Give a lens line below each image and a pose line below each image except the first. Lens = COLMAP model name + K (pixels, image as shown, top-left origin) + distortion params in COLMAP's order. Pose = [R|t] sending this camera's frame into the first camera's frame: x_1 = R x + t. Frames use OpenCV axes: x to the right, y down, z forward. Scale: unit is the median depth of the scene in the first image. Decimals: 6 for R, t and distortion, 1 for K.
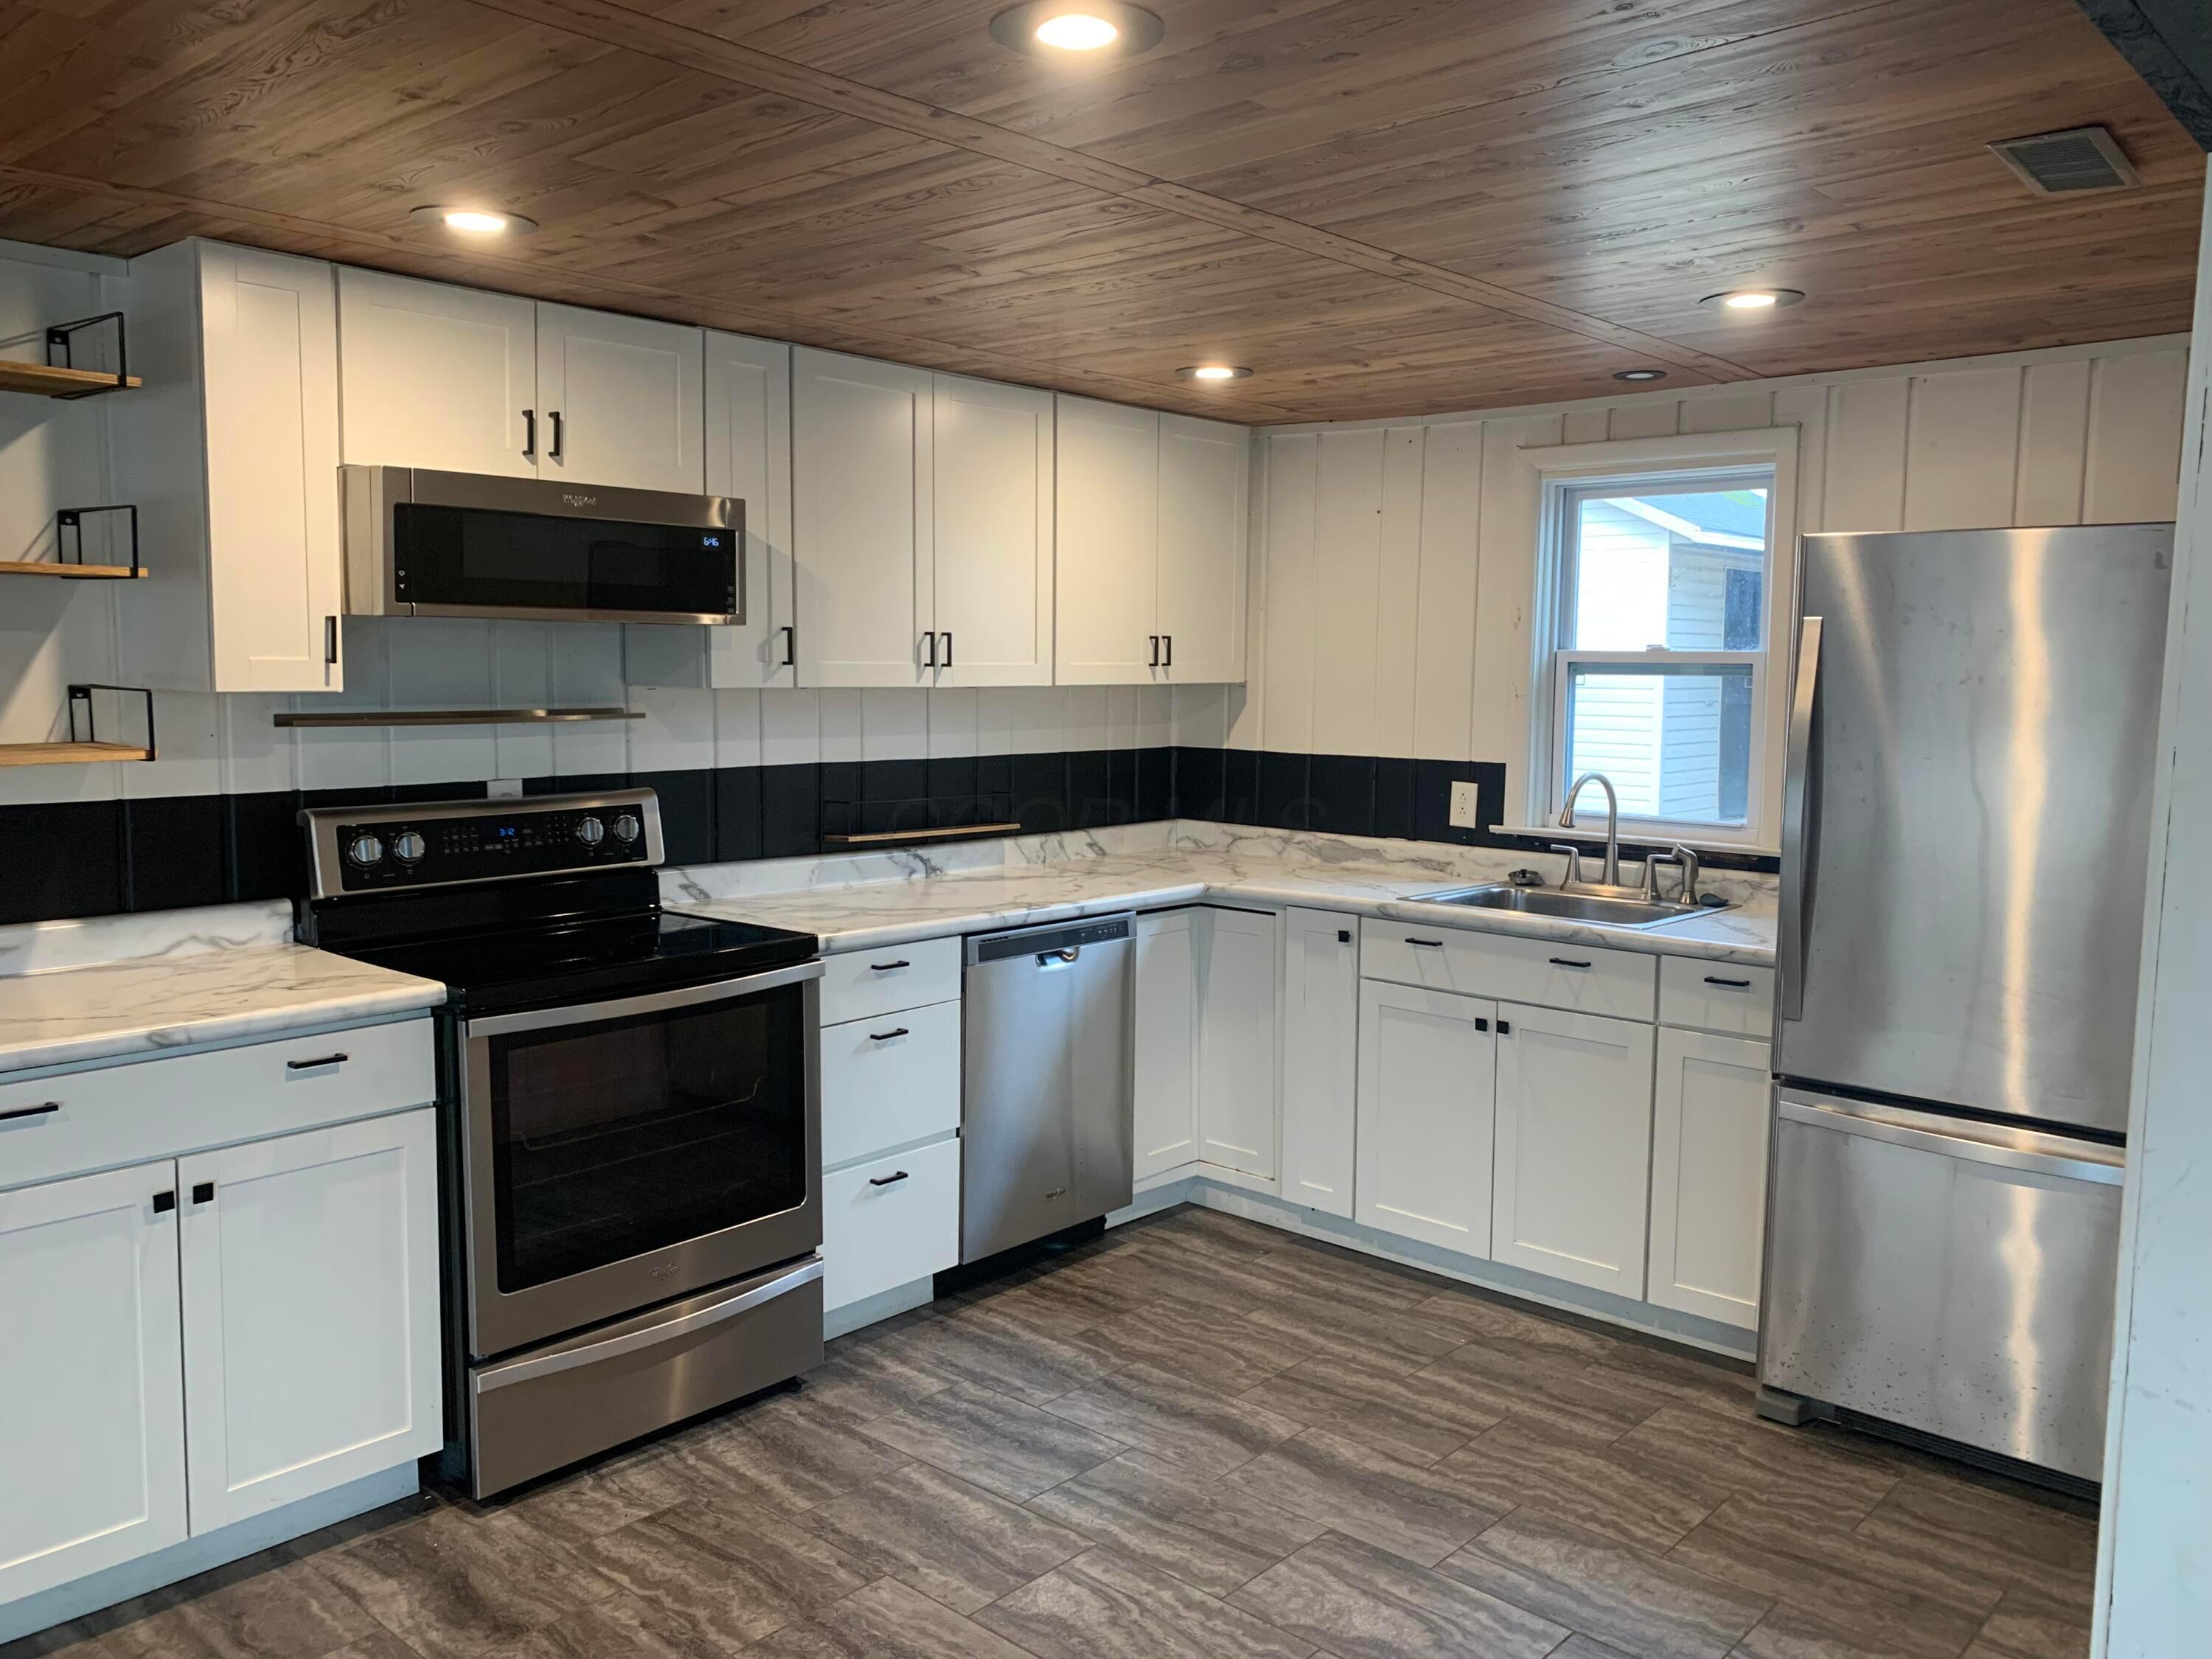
lens RADIAL K [[1697.2, 0, 1103.5], [0, 1697.2, 828.4], [0, 0, 1]] dist [0.000105, 0.000544]
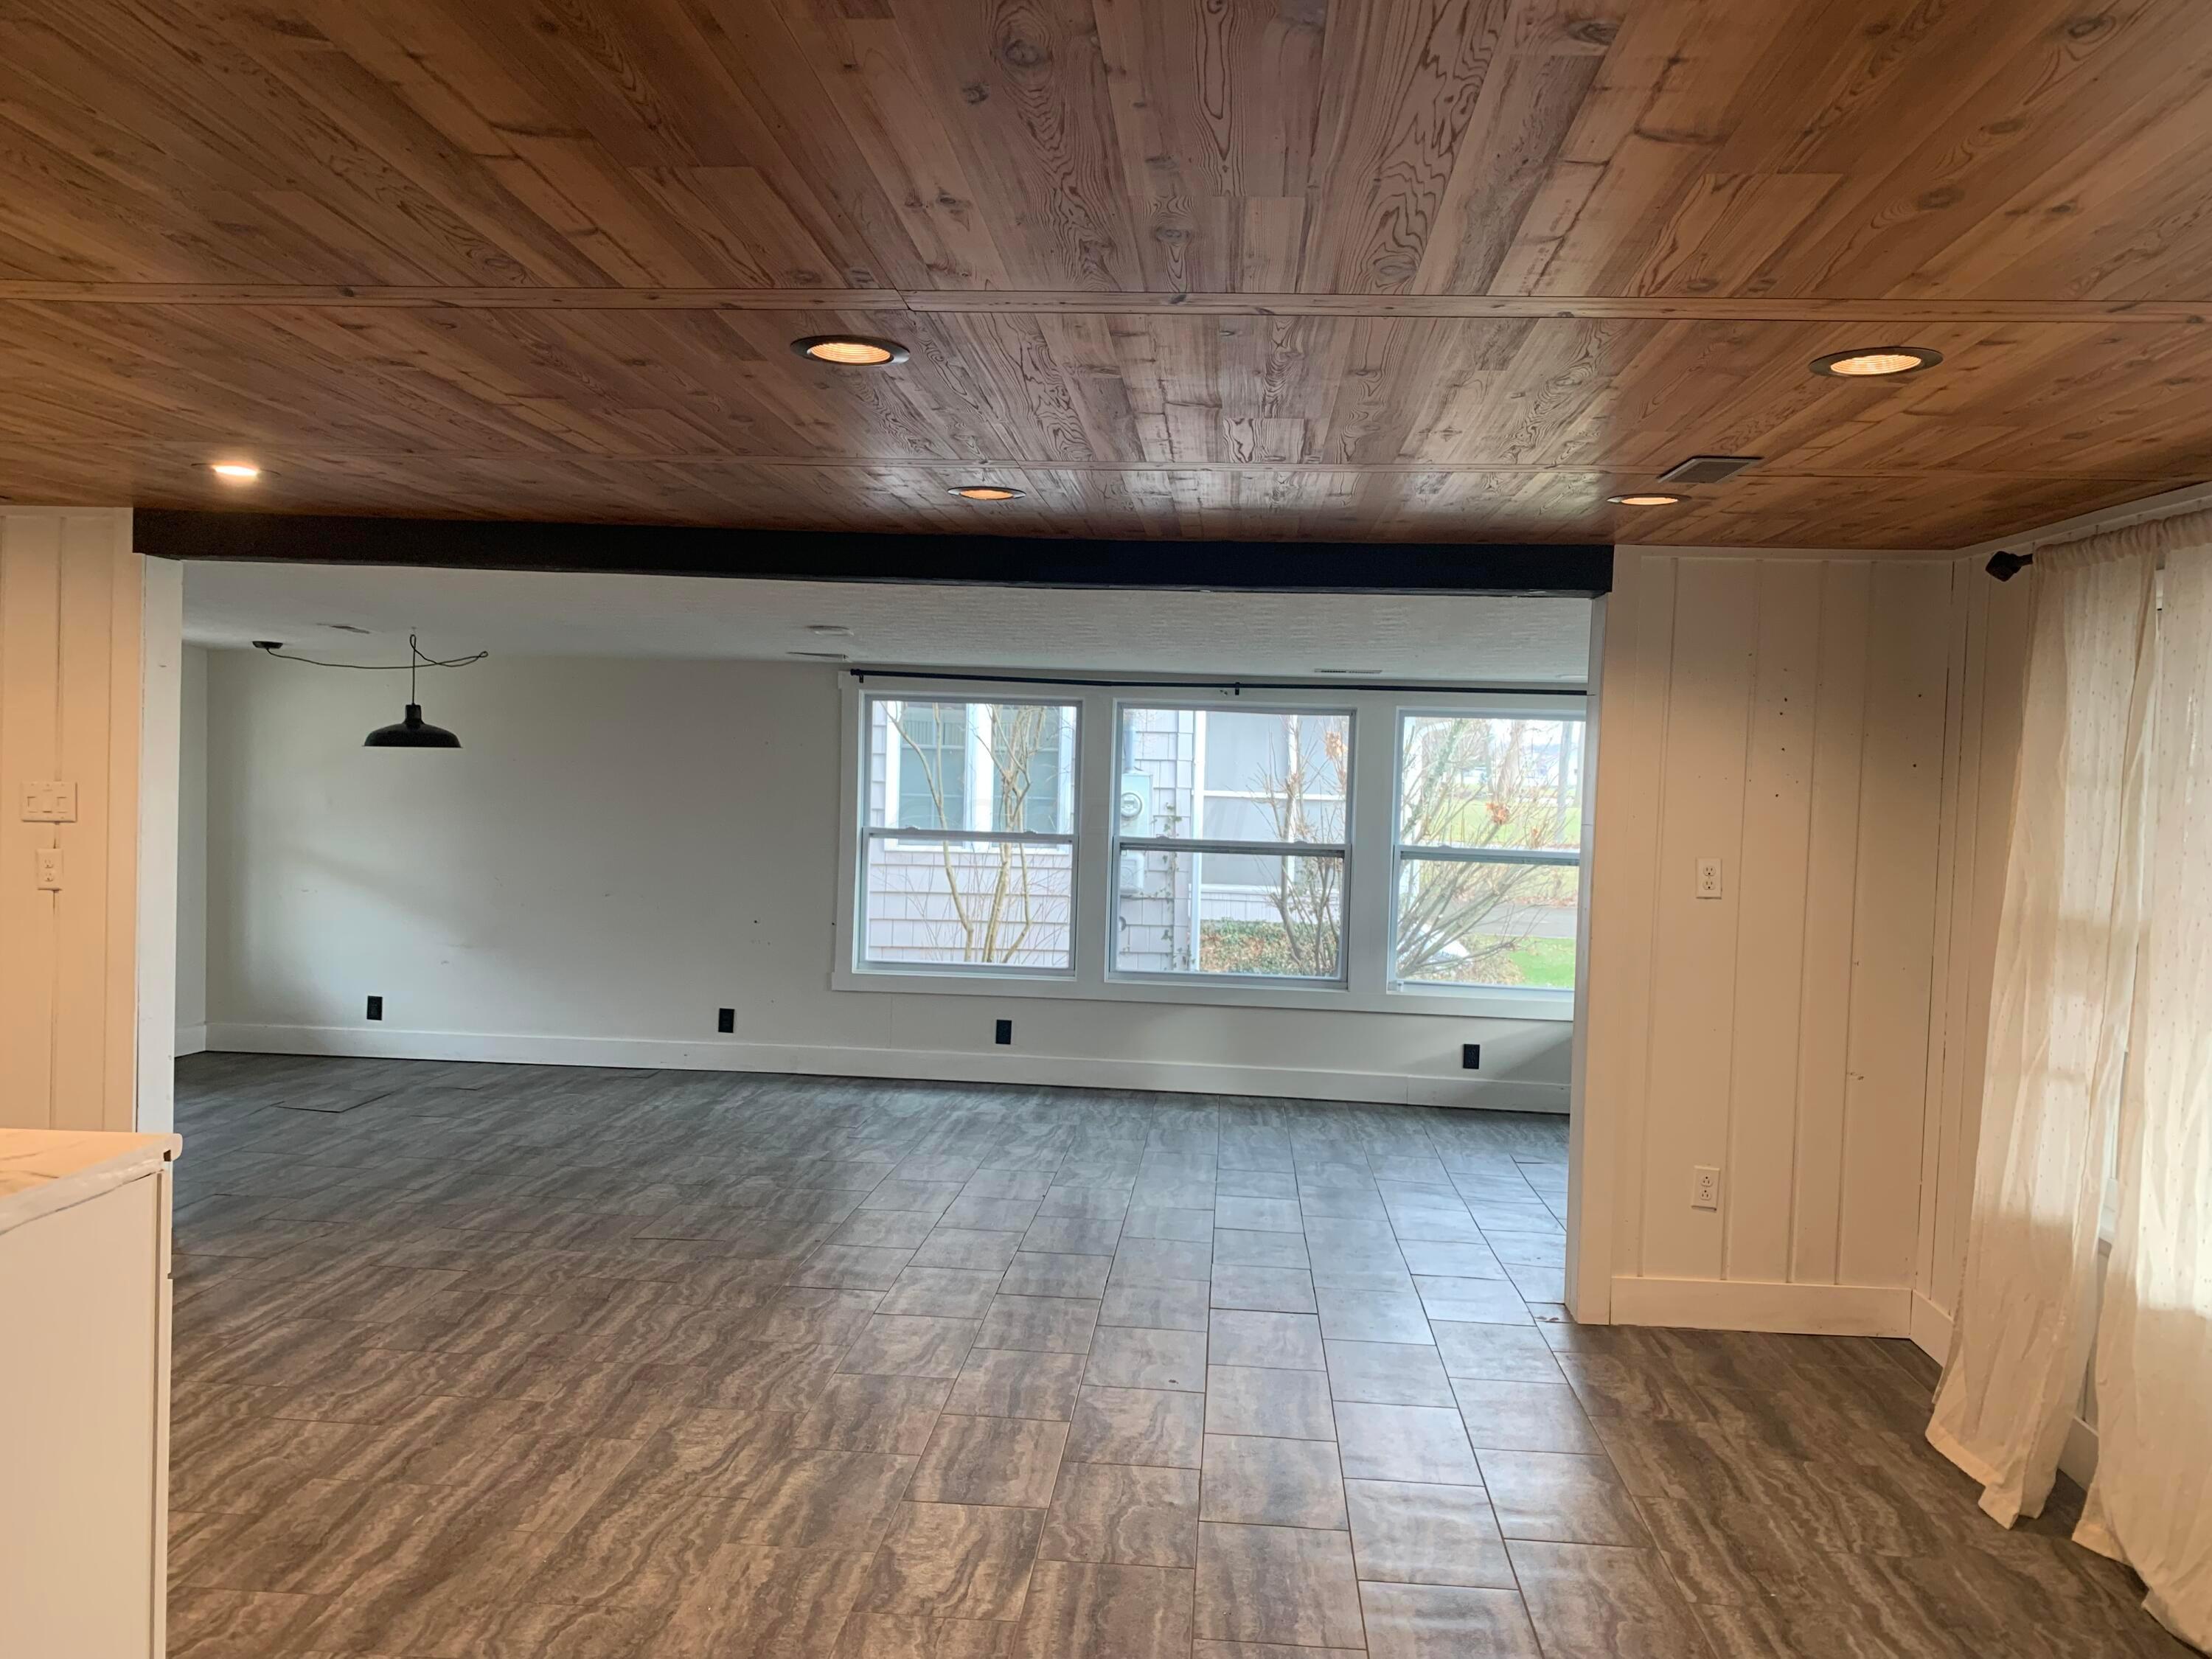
lens RADIAL K [[1697.2, 0, 1102.5], [0, 1697.2, 834.1], [0, 0, 1]] dist [0.000105, 0.000544]
pose [[-0.614706, -0.071752, 0.785486, -0.783310], [0.025964, 0.993473, 0.111070, -0.201317], [-0.788329, 0.088670, -0.608831, 1.877541]]
